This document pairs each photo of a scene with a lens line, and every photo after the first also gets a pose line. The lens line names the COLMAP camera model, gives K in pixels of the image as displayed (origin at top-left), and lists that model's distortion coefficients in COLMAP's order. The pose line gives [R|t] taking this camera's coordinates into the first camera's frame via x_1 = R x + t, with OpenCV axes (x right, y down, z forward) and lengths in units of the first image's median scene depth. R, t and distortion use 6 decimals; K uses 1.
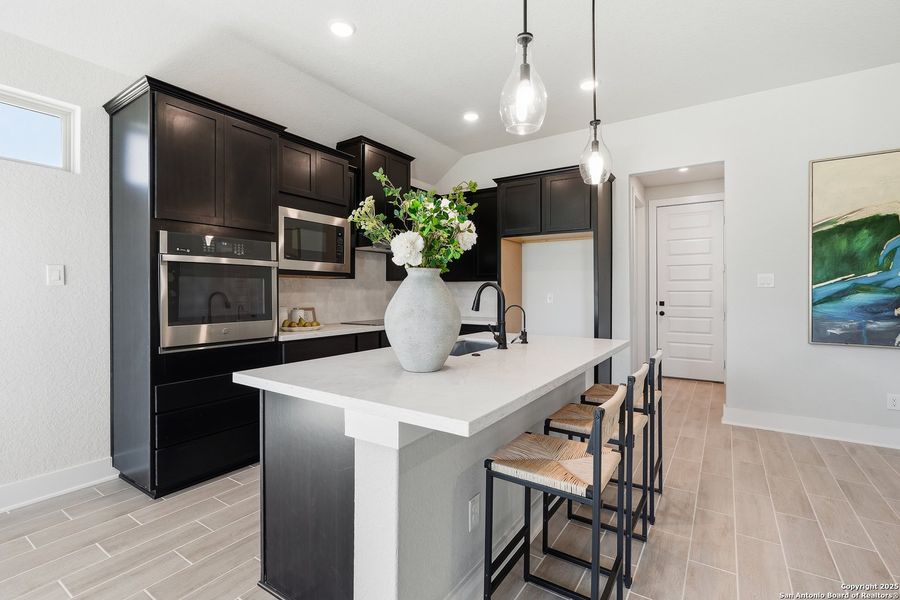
lens RADIAL K [[414.7, 0, 448.7], [0, 414.7, 291.3], [0, 0, 1]] dist [-0.013313, 0.005481]
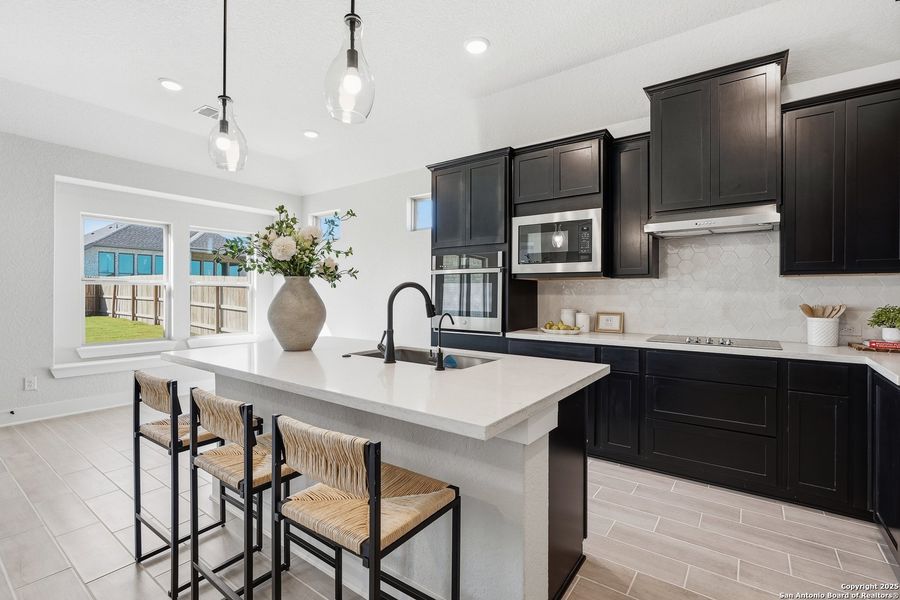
lens RADIAL K [[414.7, 0, 448.7], [0, 414.7, 291.3], [0, 0, 1]] dist [-0.013313, 0.005481]
pose [[-0.047472, -0.003937, -0.998865, 0.680250], [-0.002294, 0.999990, -0.003832, -0.001062], [0.998870, 0.002109, -0.047480, 0.828011]]
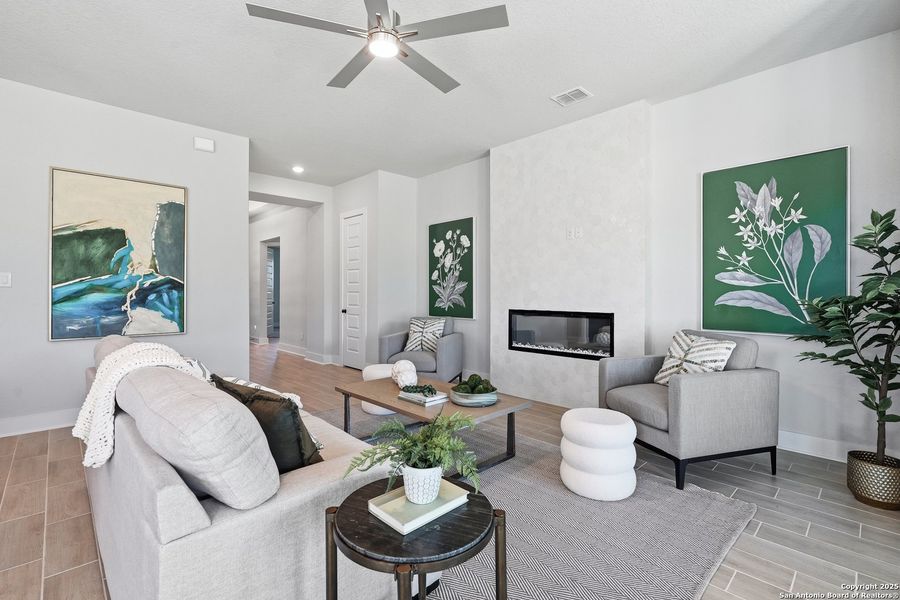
lens RADIAL K [[414.7, 0, 448.7], [0, 414.7, 291.3], [0, 0, 1]] dist [-0.013313, 0.005481]
pose [[0.220845, 0.002927, 0.975305, 0.084654], [-0.002108, 0.999995, -0.002523, 0.000860], [-0.975307, -0.001499, 0.220850, -0.228847]]
